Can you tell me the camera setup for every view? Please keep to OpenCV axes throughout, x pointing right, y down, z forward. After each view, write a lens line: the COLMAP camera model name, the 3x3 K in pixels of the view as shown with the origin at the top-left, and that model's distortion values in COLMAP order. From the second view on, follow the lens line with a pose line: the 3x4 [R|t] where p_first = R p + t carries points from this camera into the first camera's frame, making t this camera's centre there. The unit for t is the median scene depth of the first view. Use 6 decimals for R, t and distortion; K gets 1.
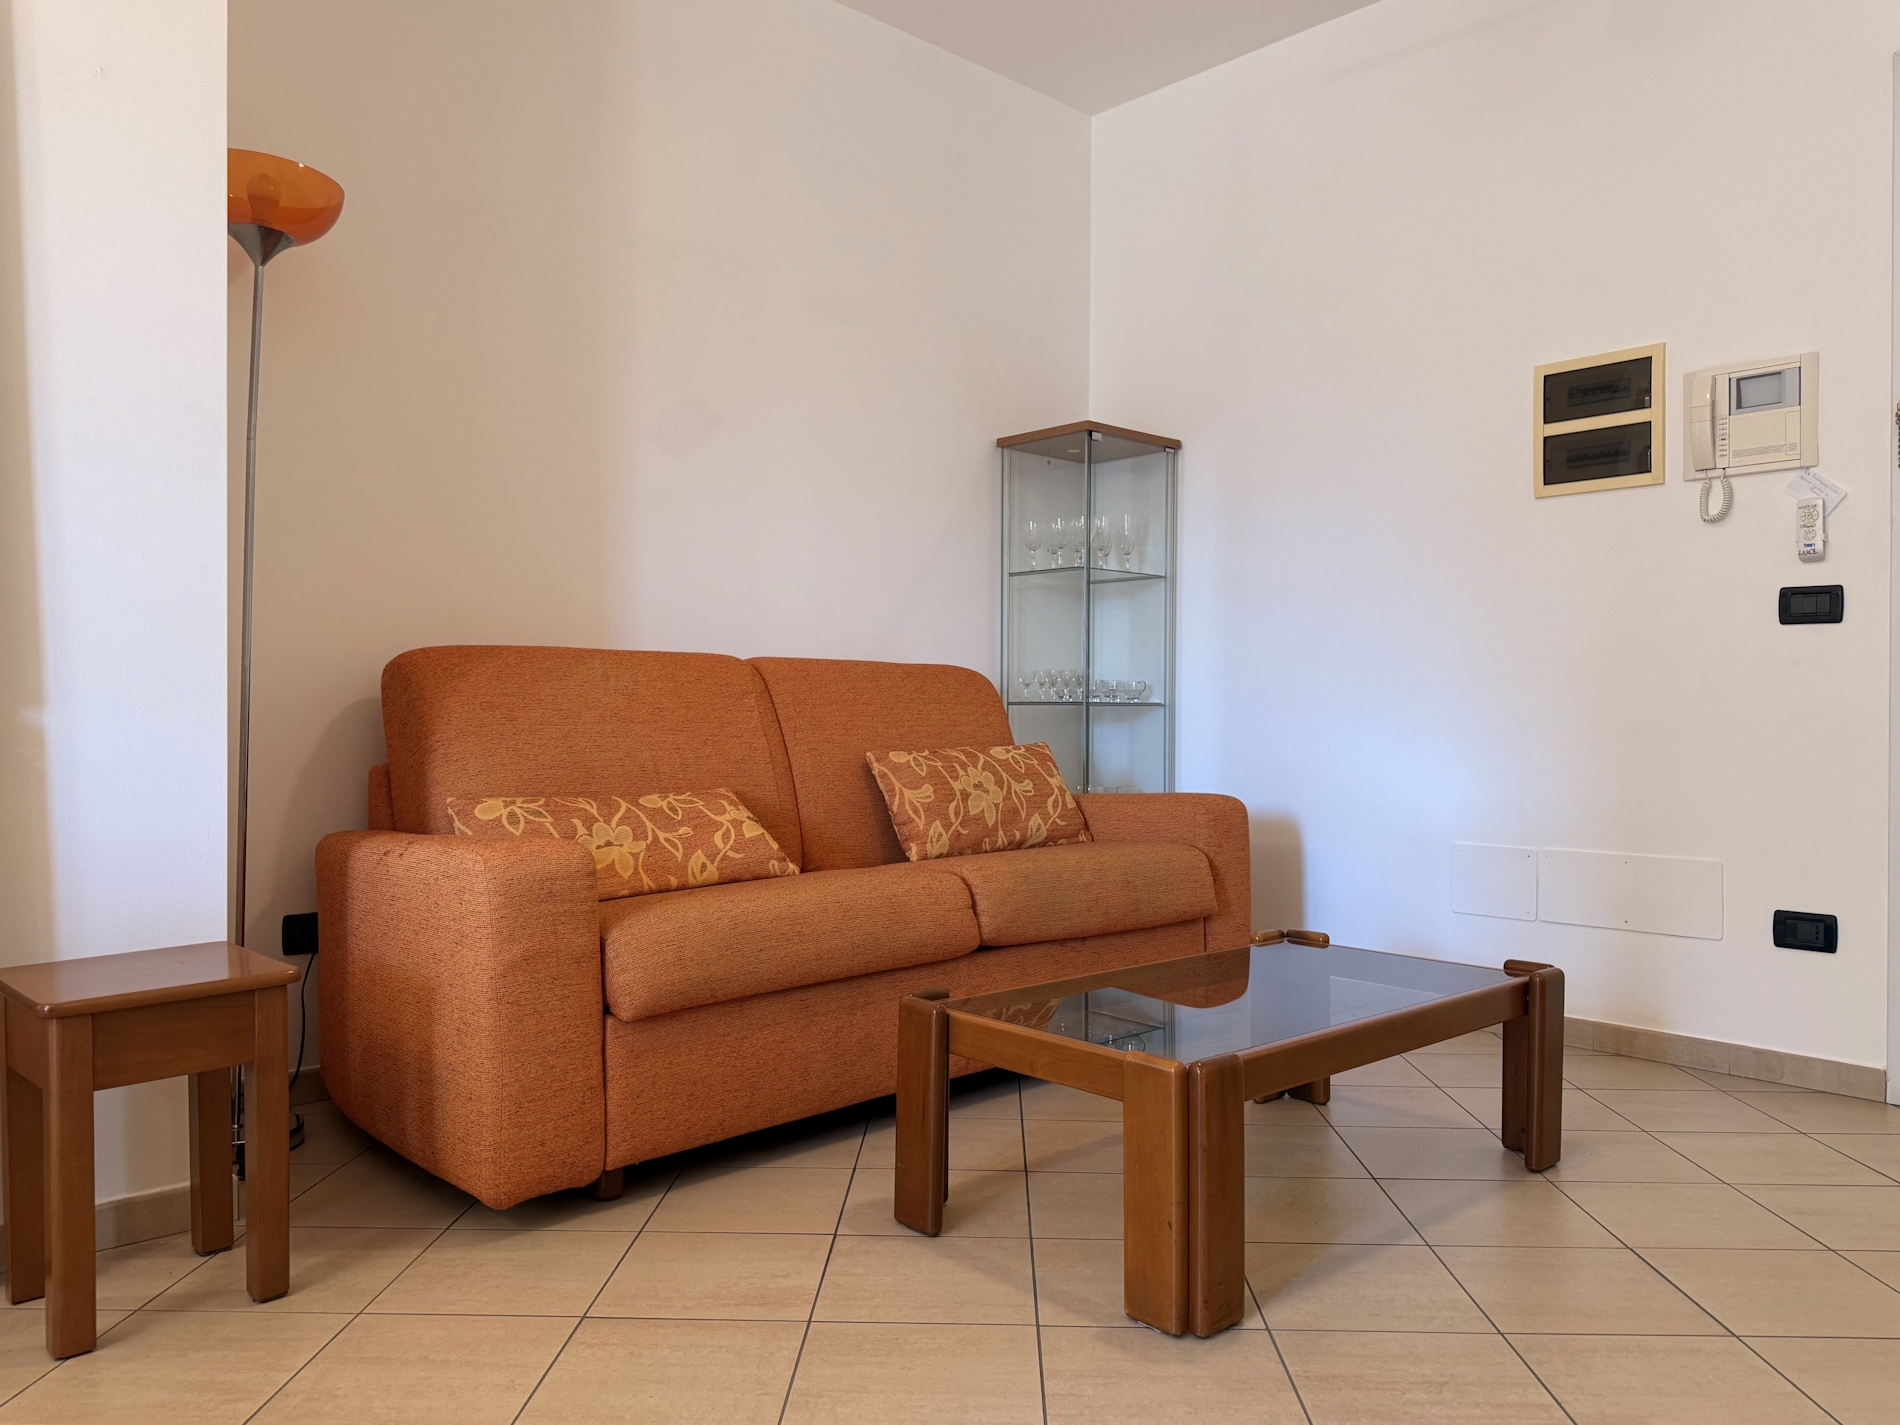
lens RADIAL K [[1394.2, 0, 953.0], [0, 1394.2, 744.0], [0, 0, 1]] dist [0.104842, -0.132825]
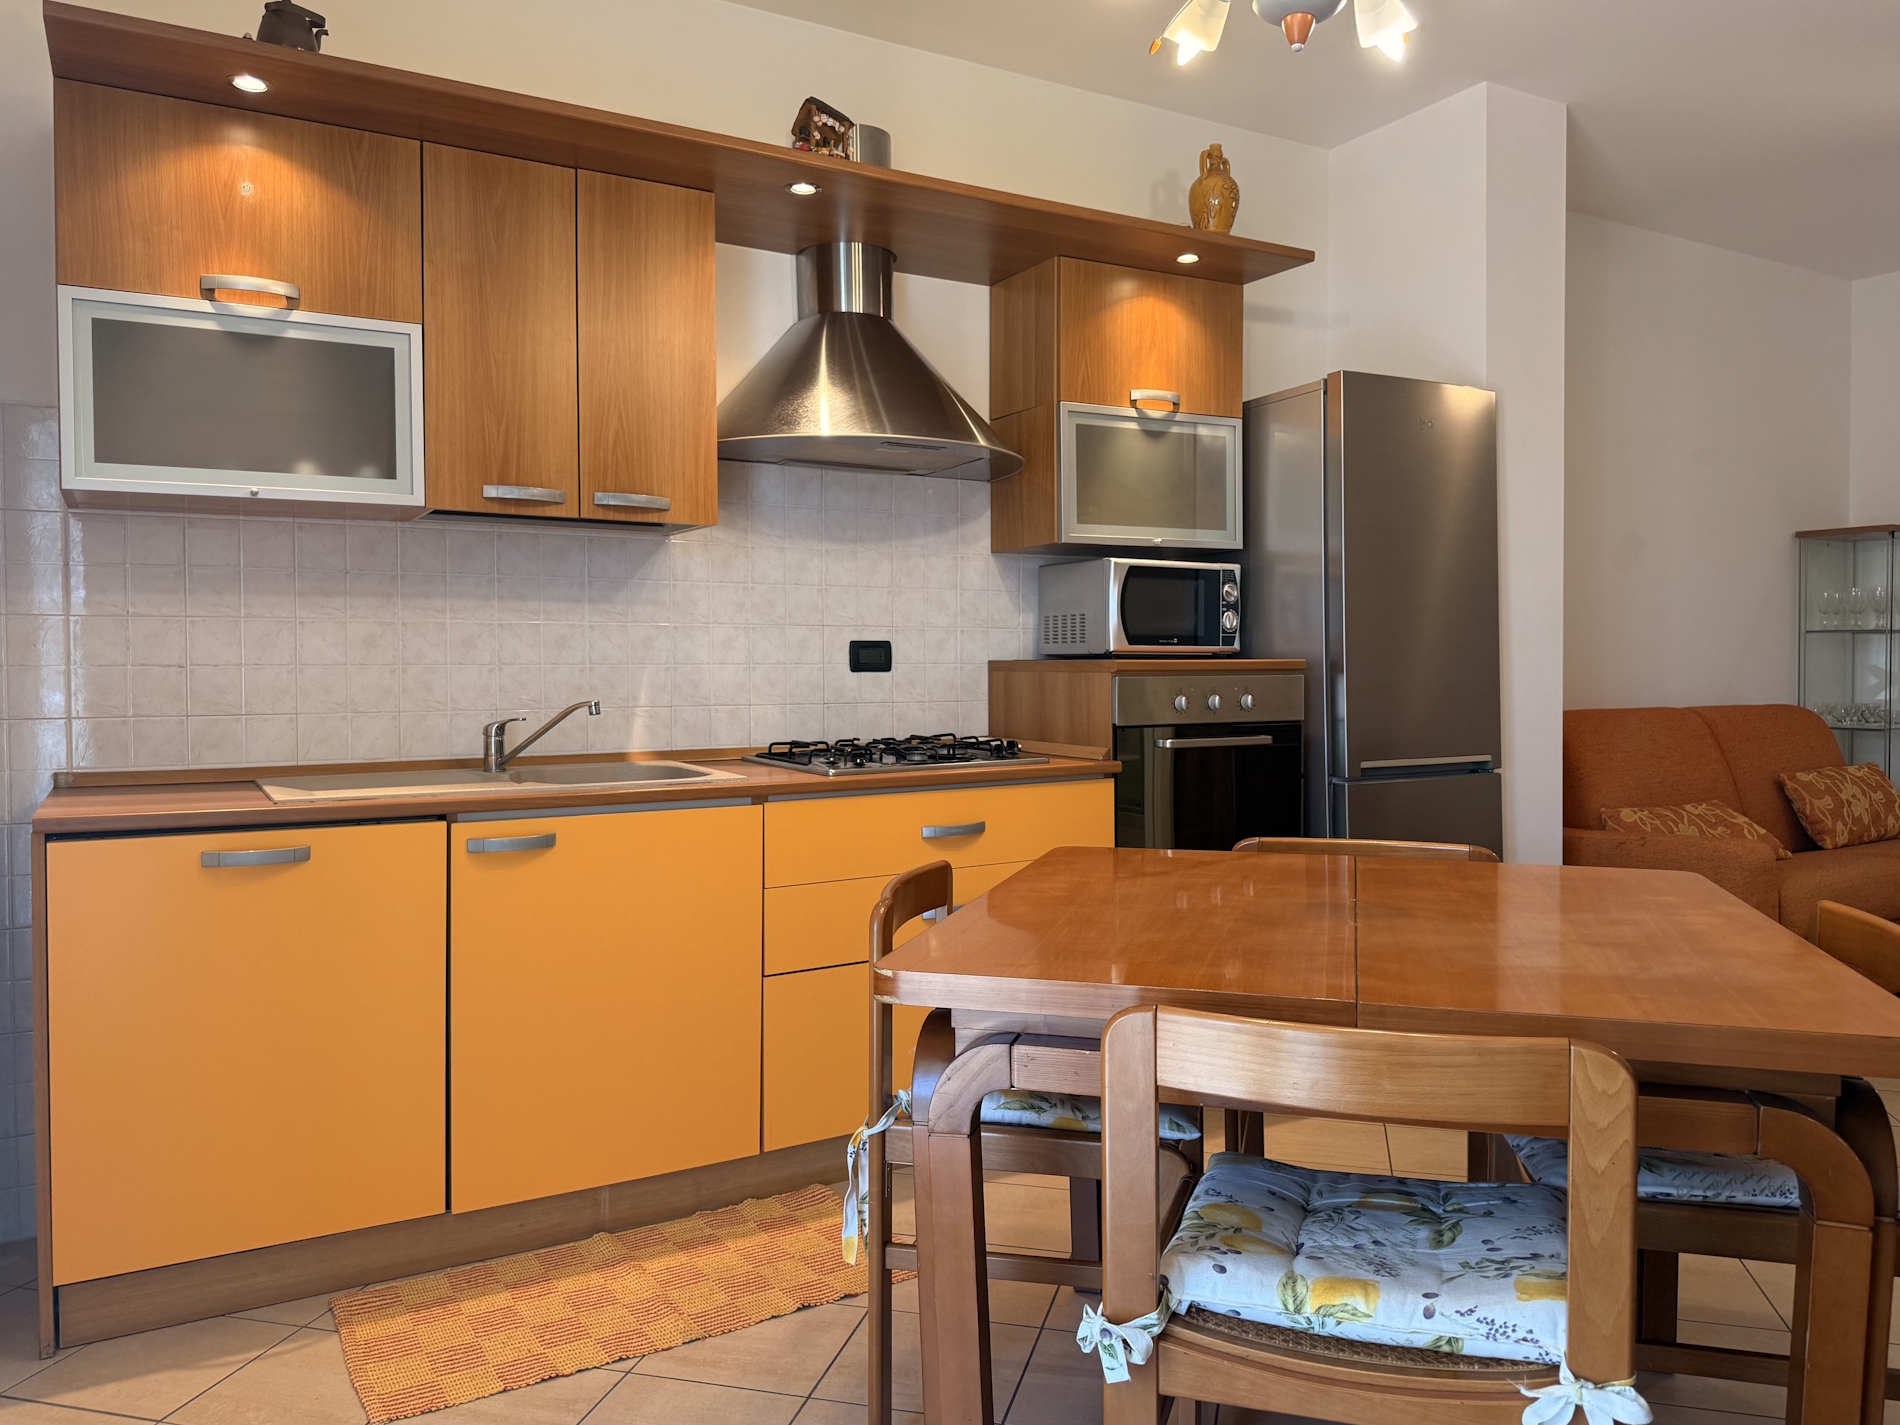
lens RADIAL K [[1380.0, 0, 955.2], [0, 1380.0, 699.3], [0, 0, 1]] dist [0.124582, -0.191176]
pose [[0.972847, 0.005973, -0.231370, -0.568418], [-0.003741, 0.999942, 0.010084, -0.084193], [0.231417, -0.008944, 0.972813, -0.655006]]
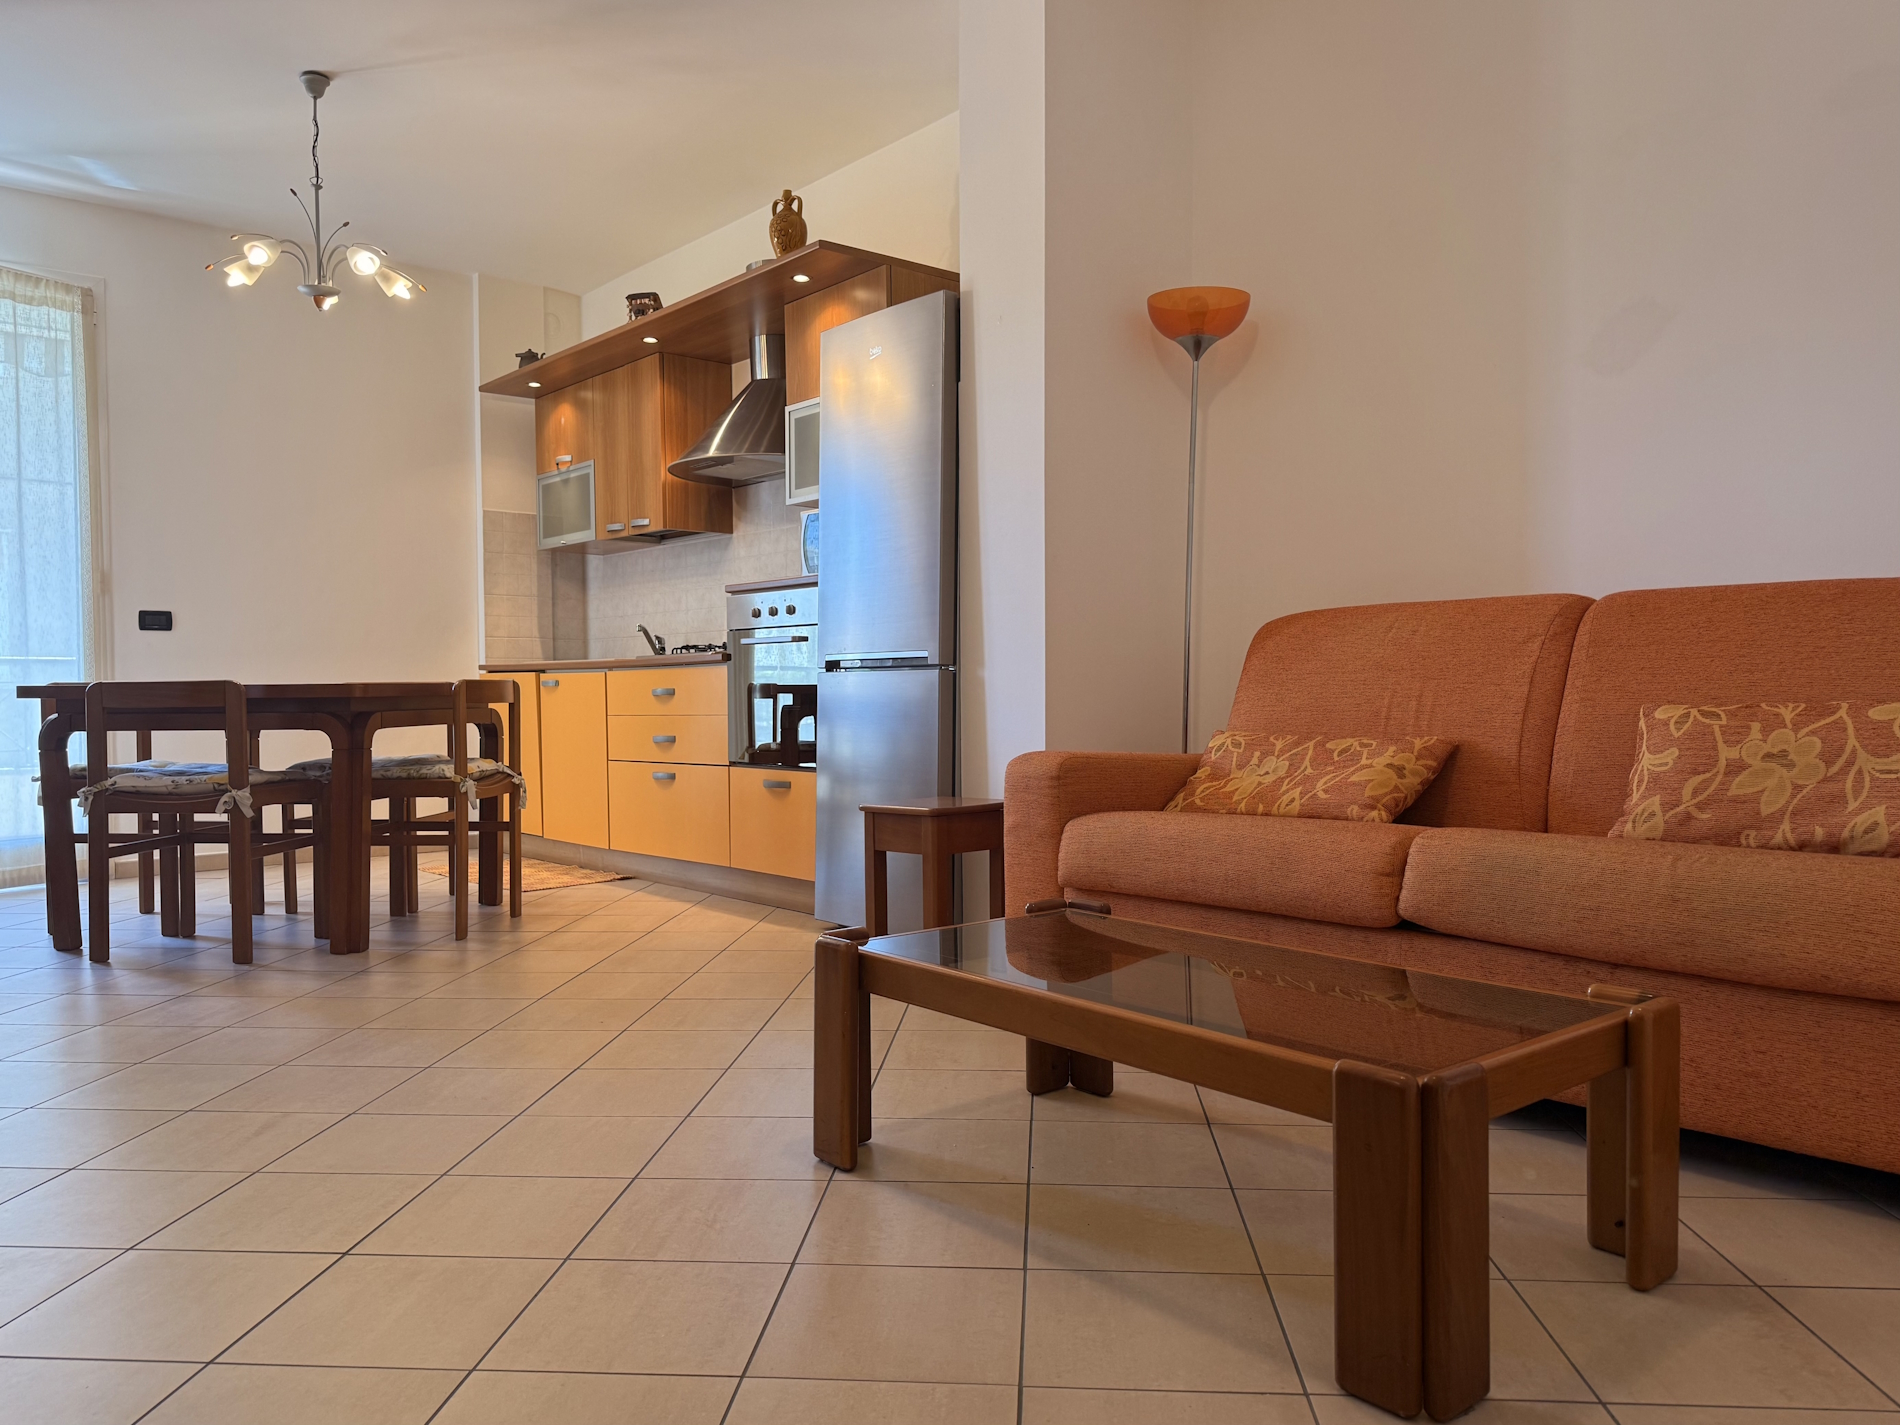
lens RADIAL K [[1326.2, 0, 951.8], [0, 1326.2, 761.6], [0, 0, 1]] dist [0.004069, -0.039199]
pose [[-0.030346, 0.060805, -0.997688, 0.717902], [-0.009209, 0.998089, 0.061109, -0.004565], [0.999497, 0.011042, -0.029728, 0.619890]]
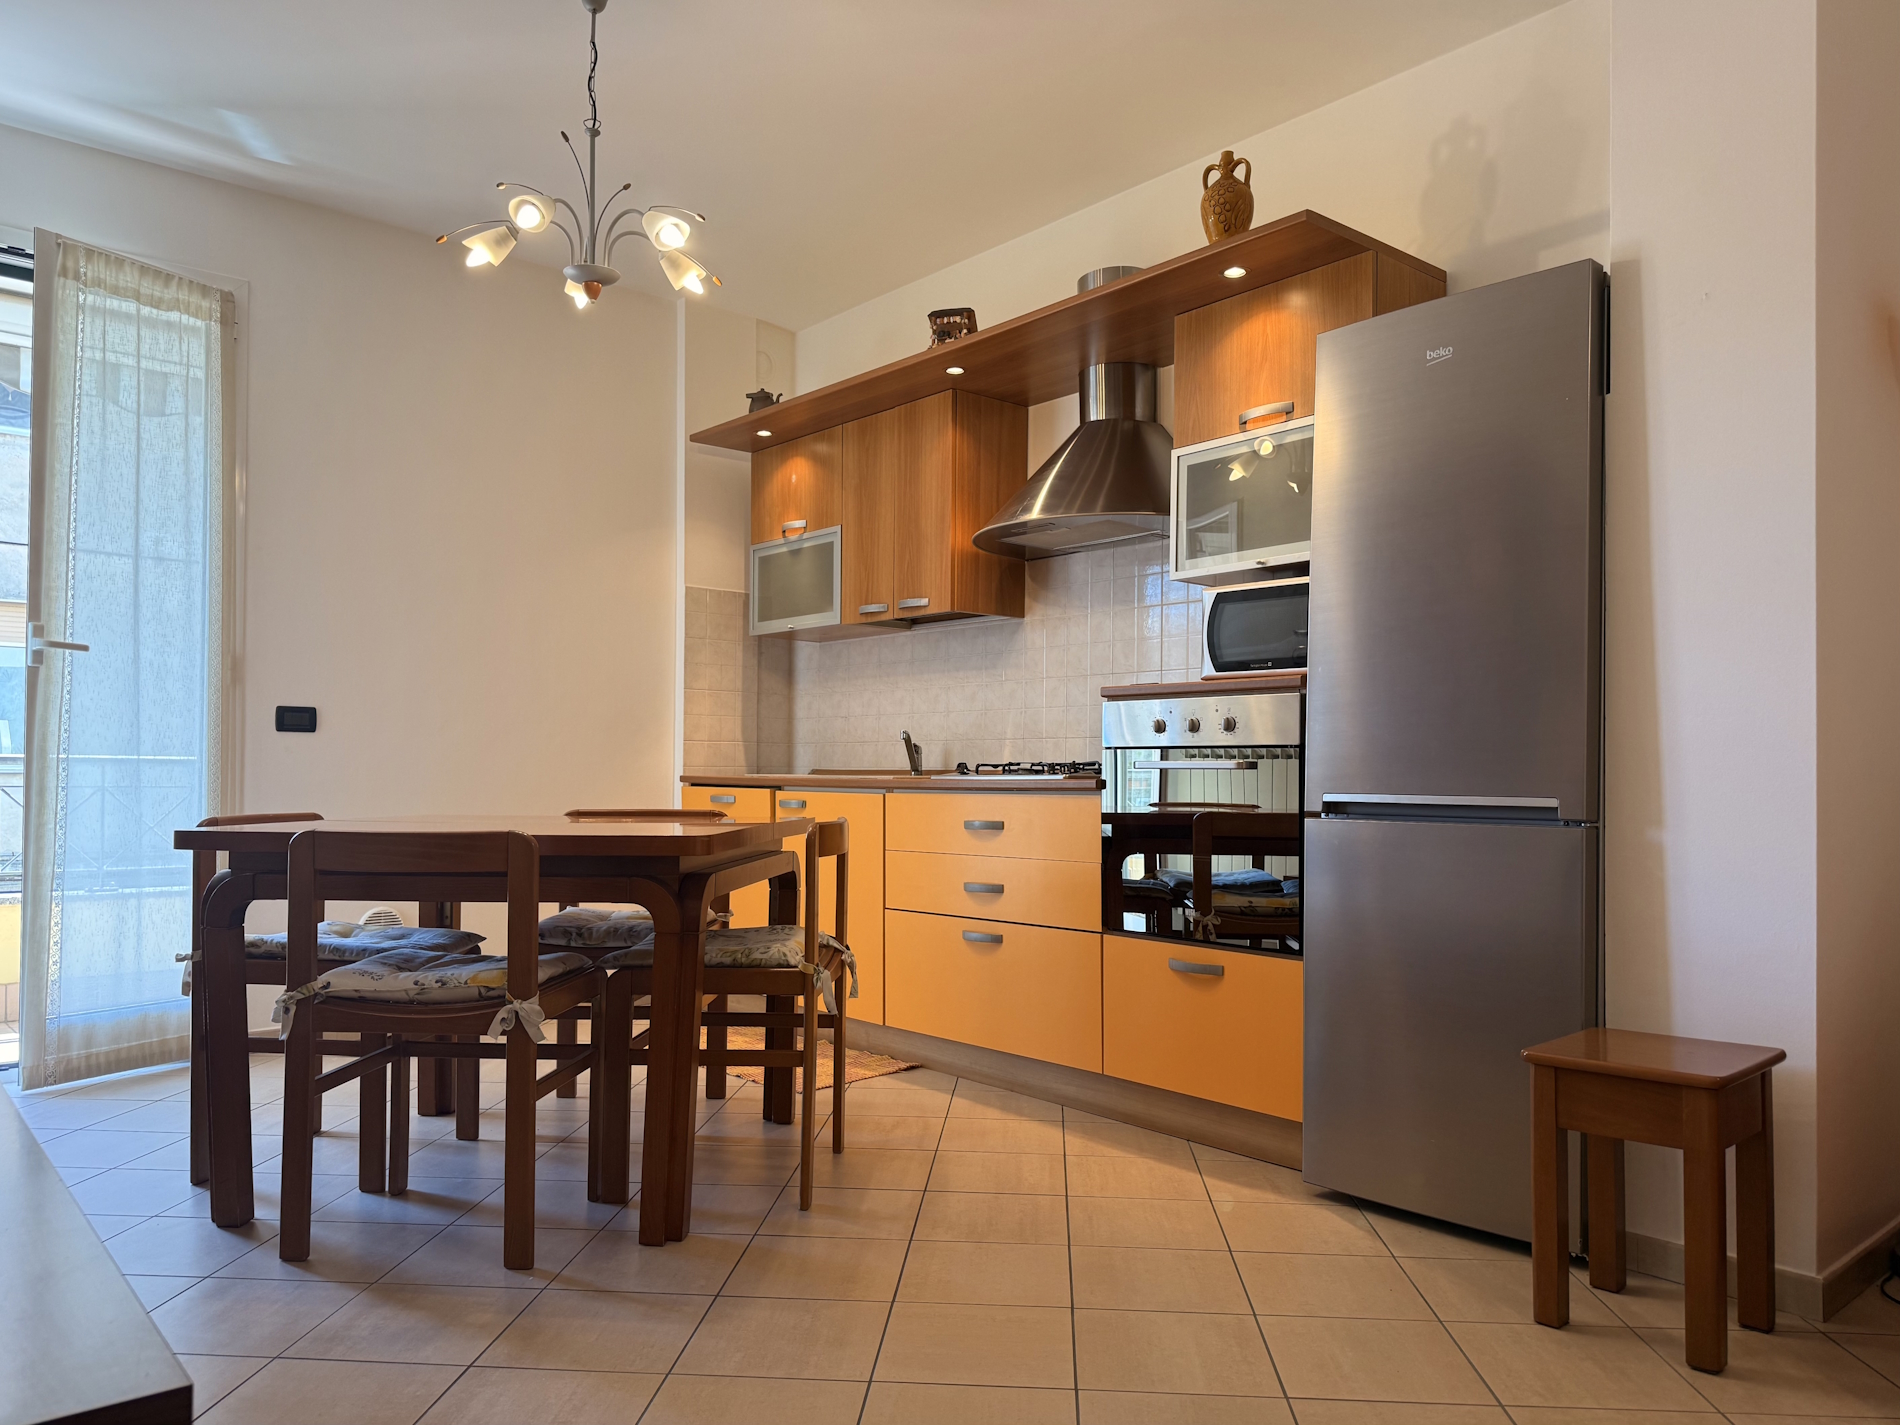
lens RADIAL K [[1312.1, 0, 947.3], [0, 1312.1, 787.4], [0, 0, 1]] dist [0.037338, -0.080165]
pose [[-0.037221, 0.017301, -0.999157, 0.348866], [-0.020913, 0.999618, 0.018088, -0.040592], [0.999088, 0.021568, -0.036845, 0.254743]]
